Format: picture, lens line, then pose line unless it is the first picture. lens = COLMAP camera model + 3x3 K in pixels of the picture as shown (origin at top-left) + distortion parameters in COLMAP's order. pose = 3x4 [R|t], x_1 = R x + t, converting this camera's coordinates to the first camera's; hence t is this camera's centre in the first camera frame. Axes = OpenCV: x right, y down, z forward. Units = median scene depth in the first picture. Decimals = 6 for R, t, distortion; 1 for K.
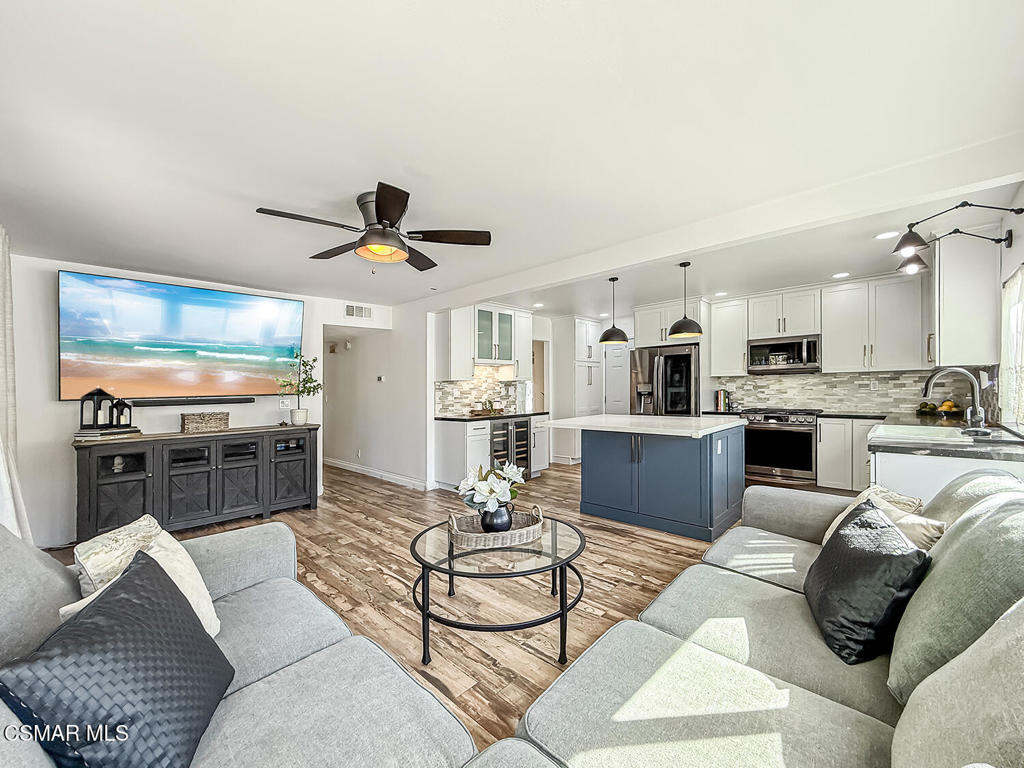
lens RADIAL K [[413.9, 0, 512.0], [0, 413.9, 384.0], [0, 0, 1]] dist [0.000360, 0.000006]
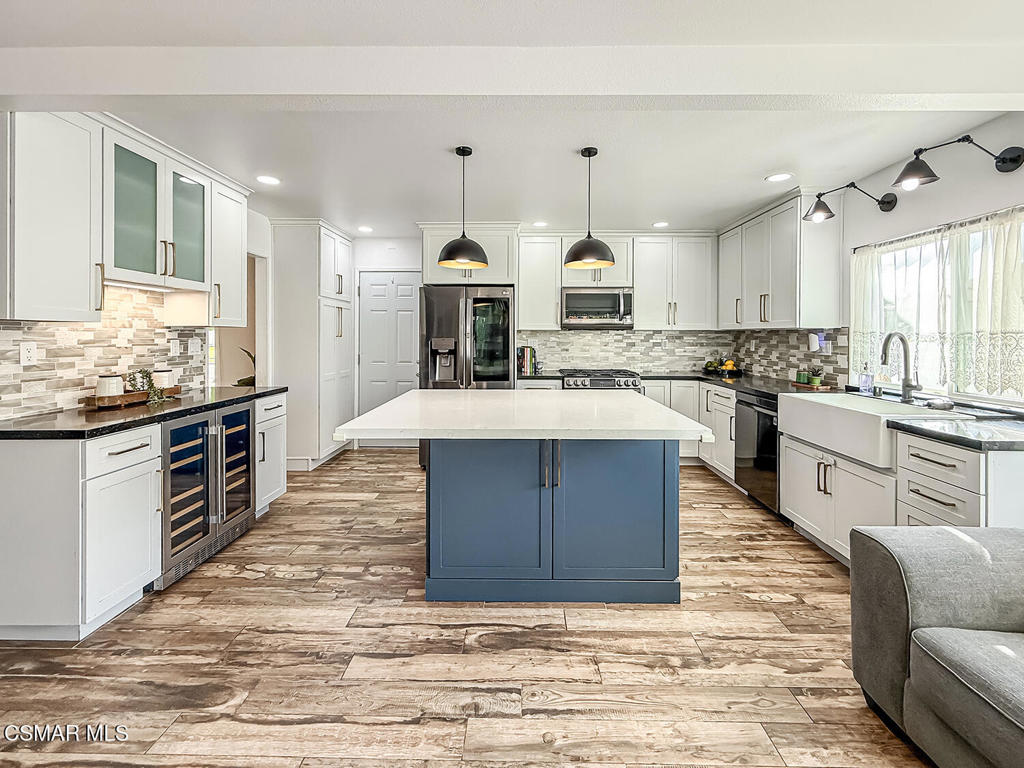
lens RADIAL K [[426.9, 0, 509.9], [0, 426.9, 346.1], [0, 0, 1]] dist [0.000052, 0.000026]
pose [[0.732739, 0.003436, 0.680501, -0.081786], [-0.023177, 0.999533, 0.019910, -0.002879], [-0.680115, -0.030361, 0.732477, 0.437595]]
